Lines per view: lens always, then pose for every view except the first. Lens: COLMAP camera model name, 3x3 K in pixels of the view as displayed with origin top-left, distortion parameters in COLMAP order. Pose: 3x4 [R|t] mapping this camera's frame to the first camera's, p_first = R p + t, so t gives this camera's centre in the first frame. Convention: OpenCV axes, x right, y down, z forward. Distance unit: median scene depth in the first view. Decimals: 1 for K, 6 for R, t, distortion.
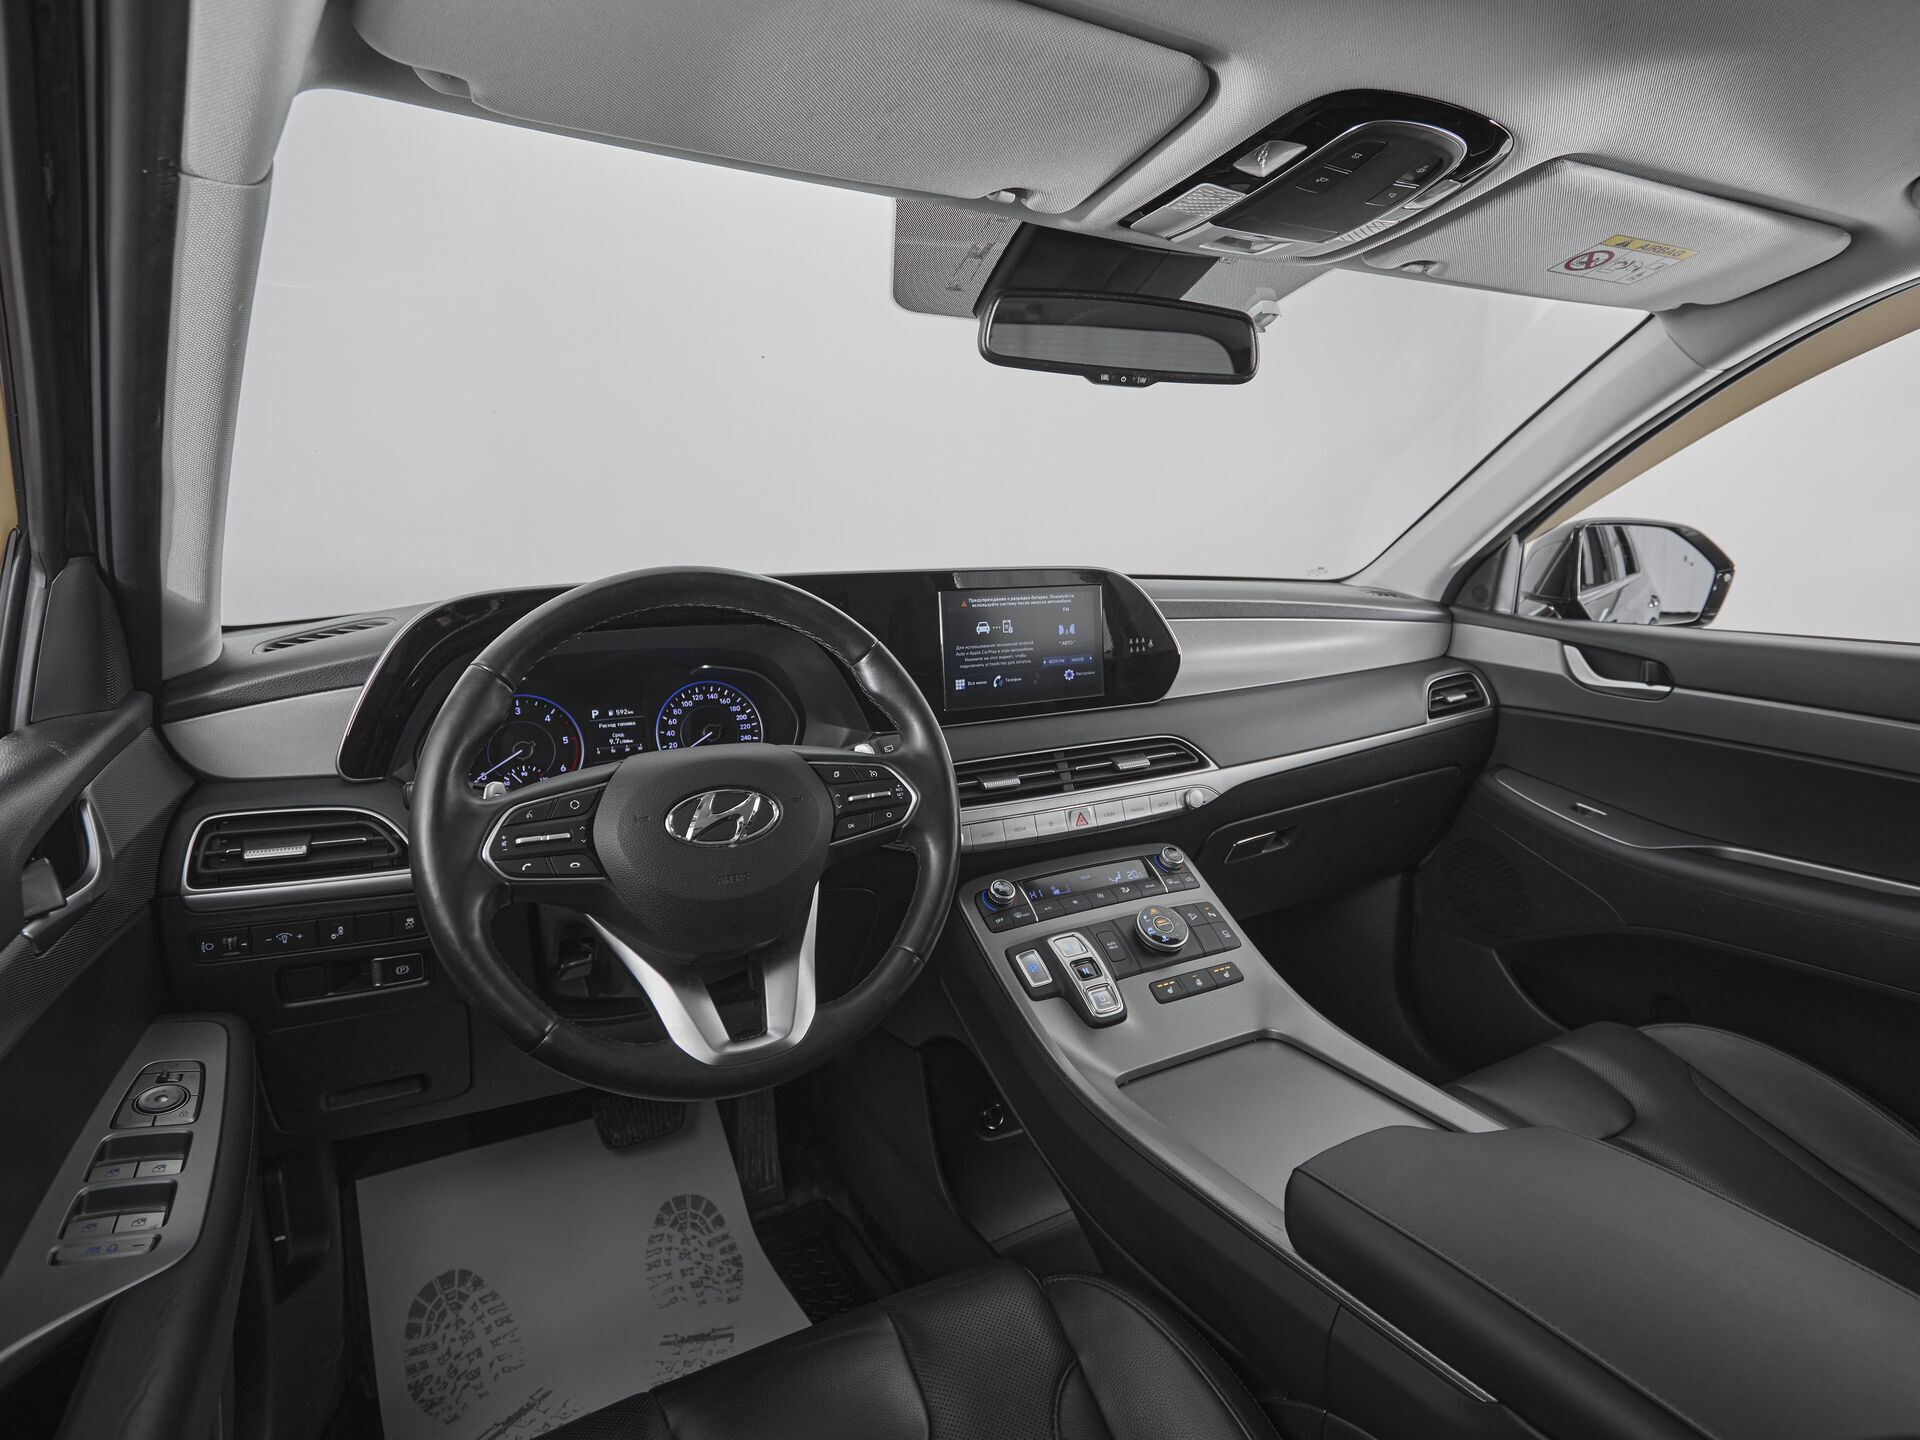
lens RADIAL K [[1076.1, 0, 1026.4], [0, 1076.1, 678.6], [0, 0, 1]] dist [-0.004162, -0.003287]
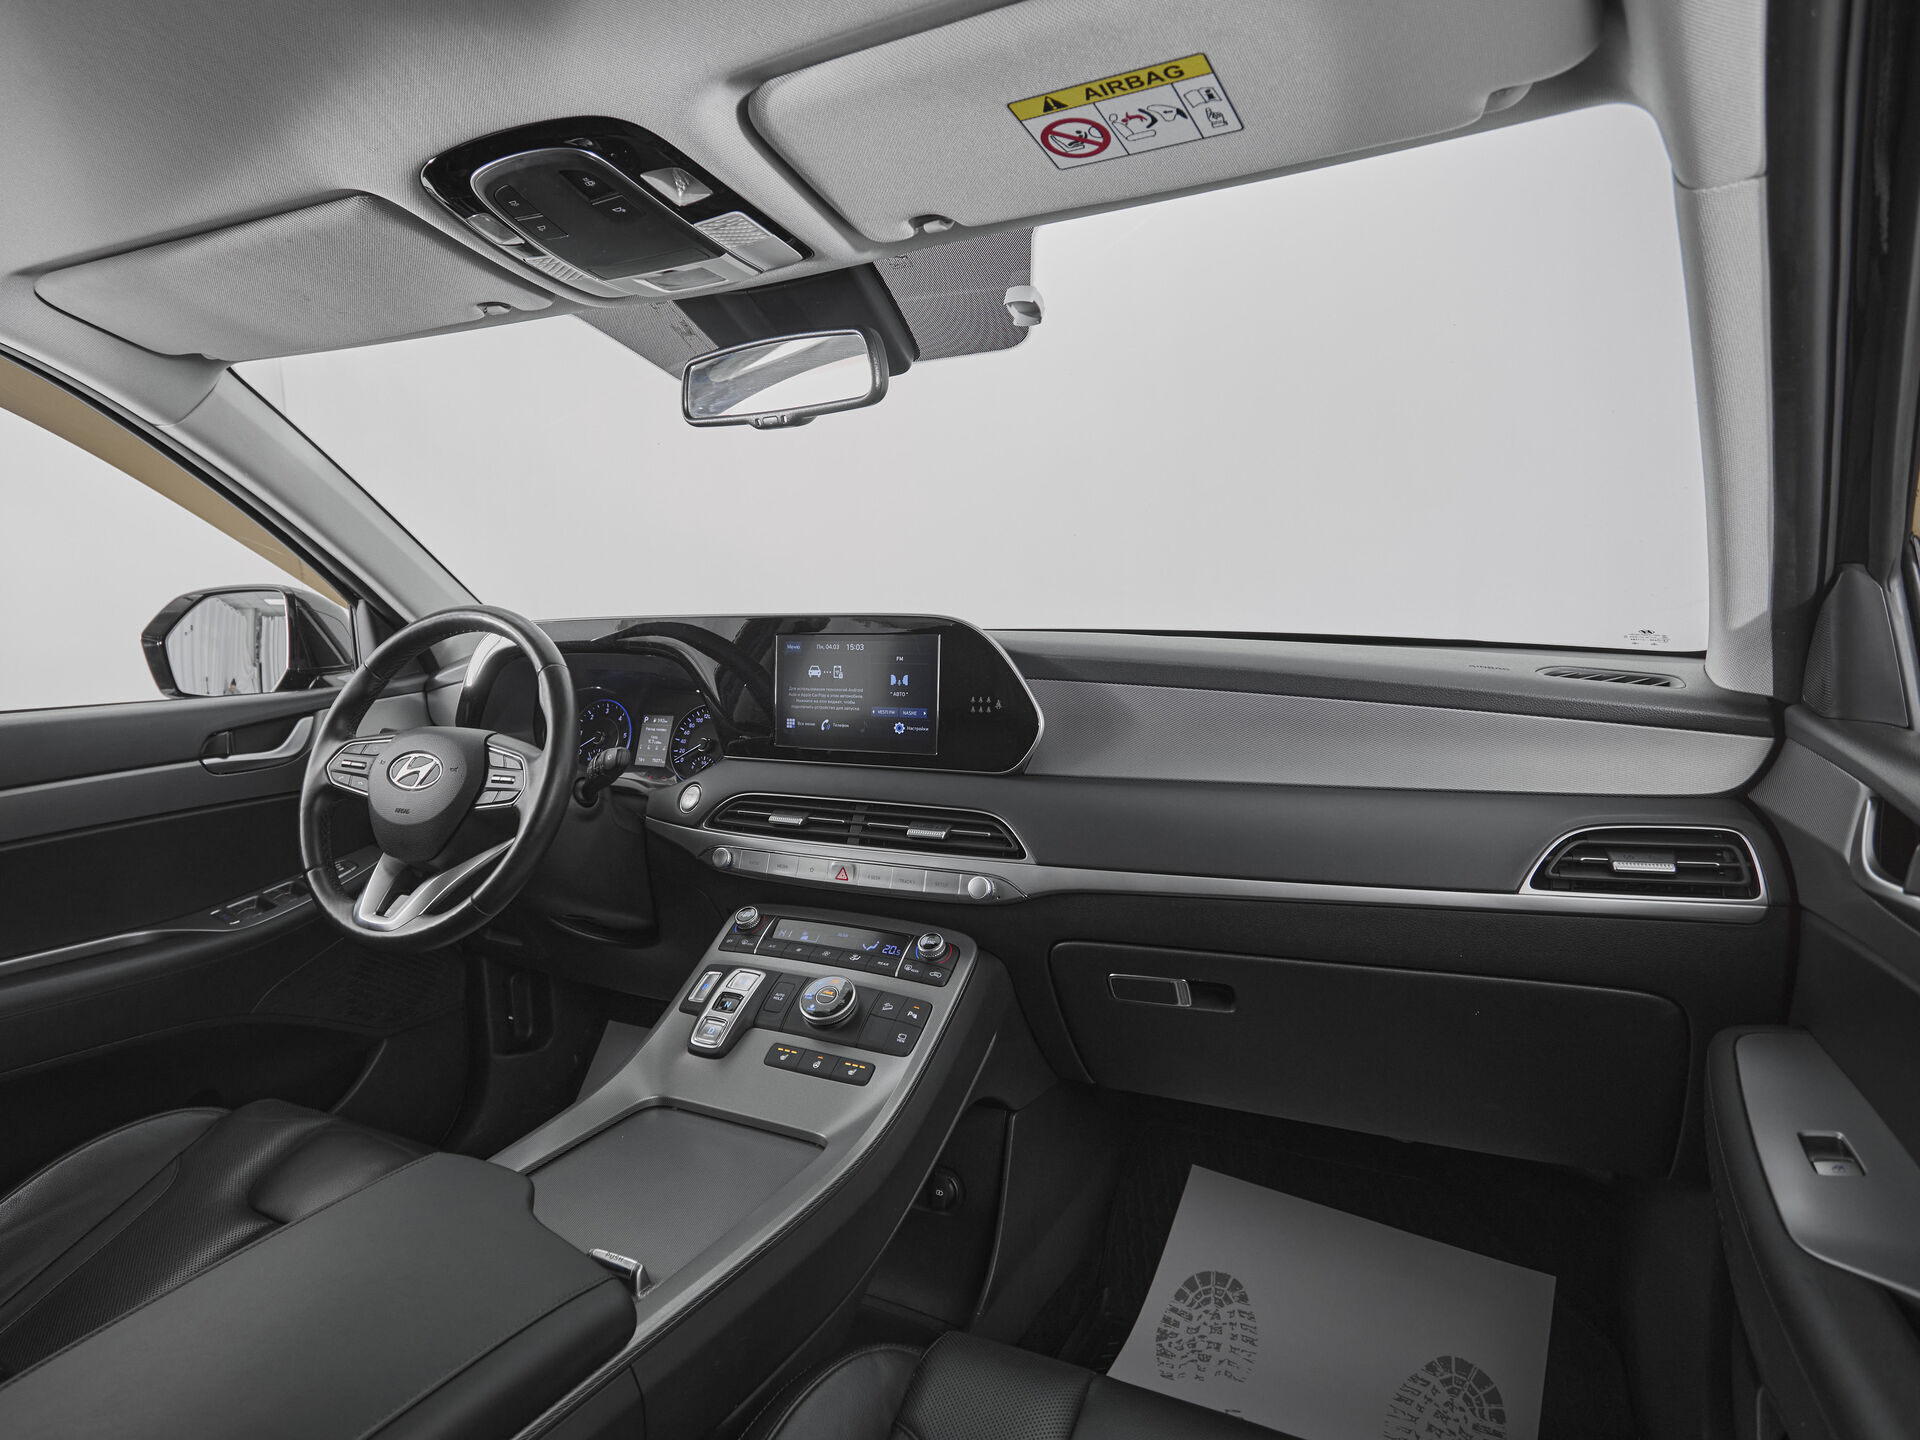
lens RADIAL K [[1129.2, 0, 862.8], [0, 1129.2, 720.8], [0, 0, 1]] dist [-0.002281, -0.001336]
pose [[0.504316, 0.085227, -0.859303, 0.903292], [-0.110922, 0.993267, 0.033415, -0.040655], [0.856365, 0.078464, 0.510374, 0.479500]]
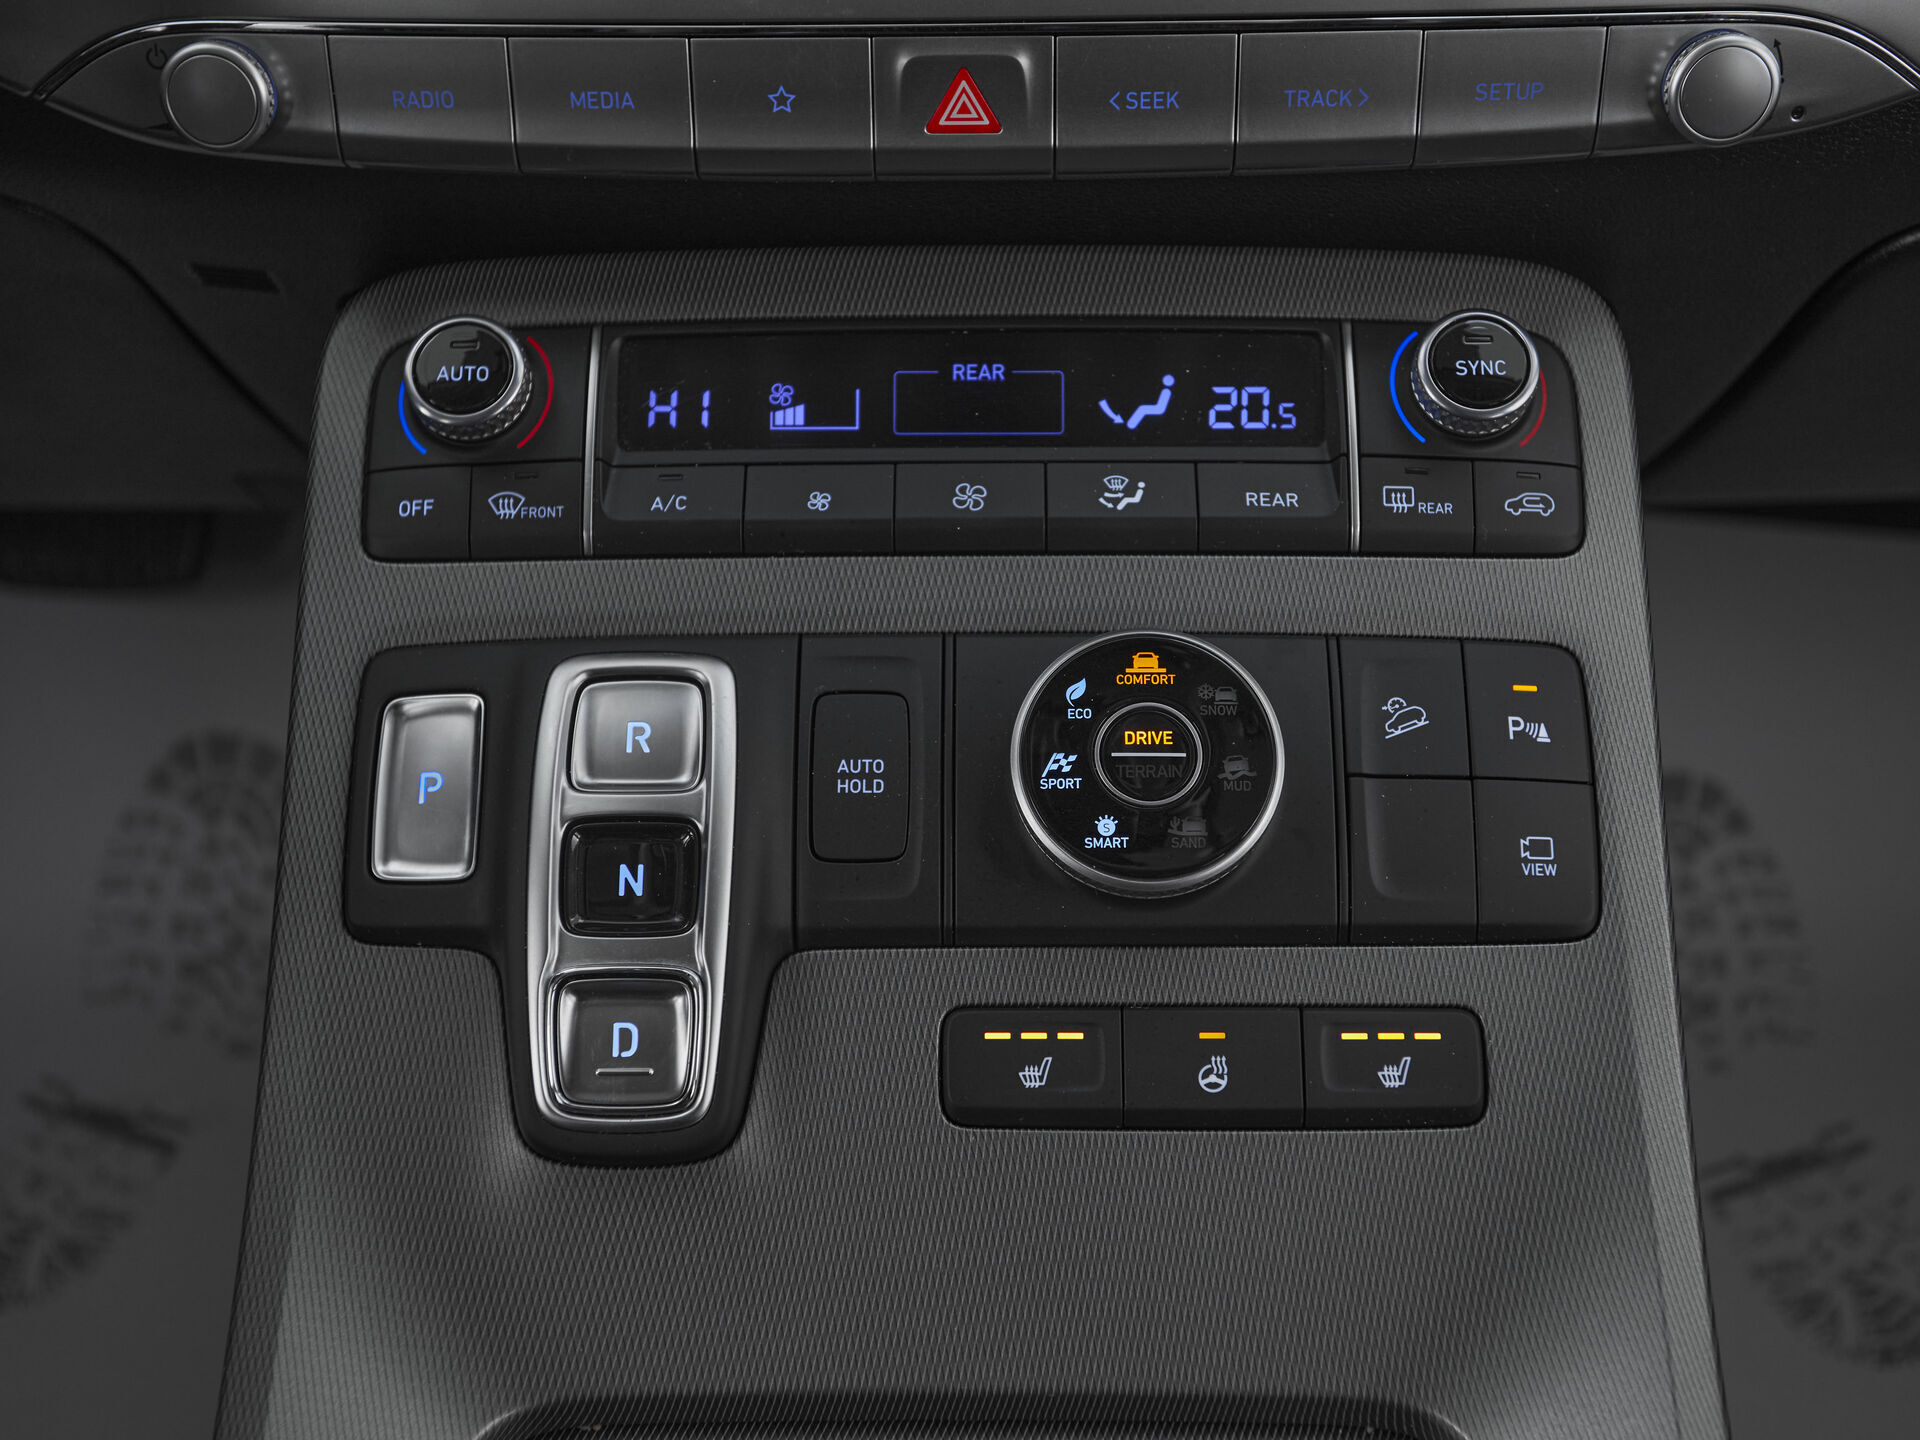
lens RADIAL K [[2405.8, 0, 960.0], [0, 2405.8, 720.0], [0, 0, 1]] dist [-0.065616, 0.530345]
pose [[0.853603, 0.348301, -0.387361, 0.249973], [-0.062651, 0.806847, 0.587428, -0.030938], [0.517143, -0.477162, 0.710549, 0.632181]]
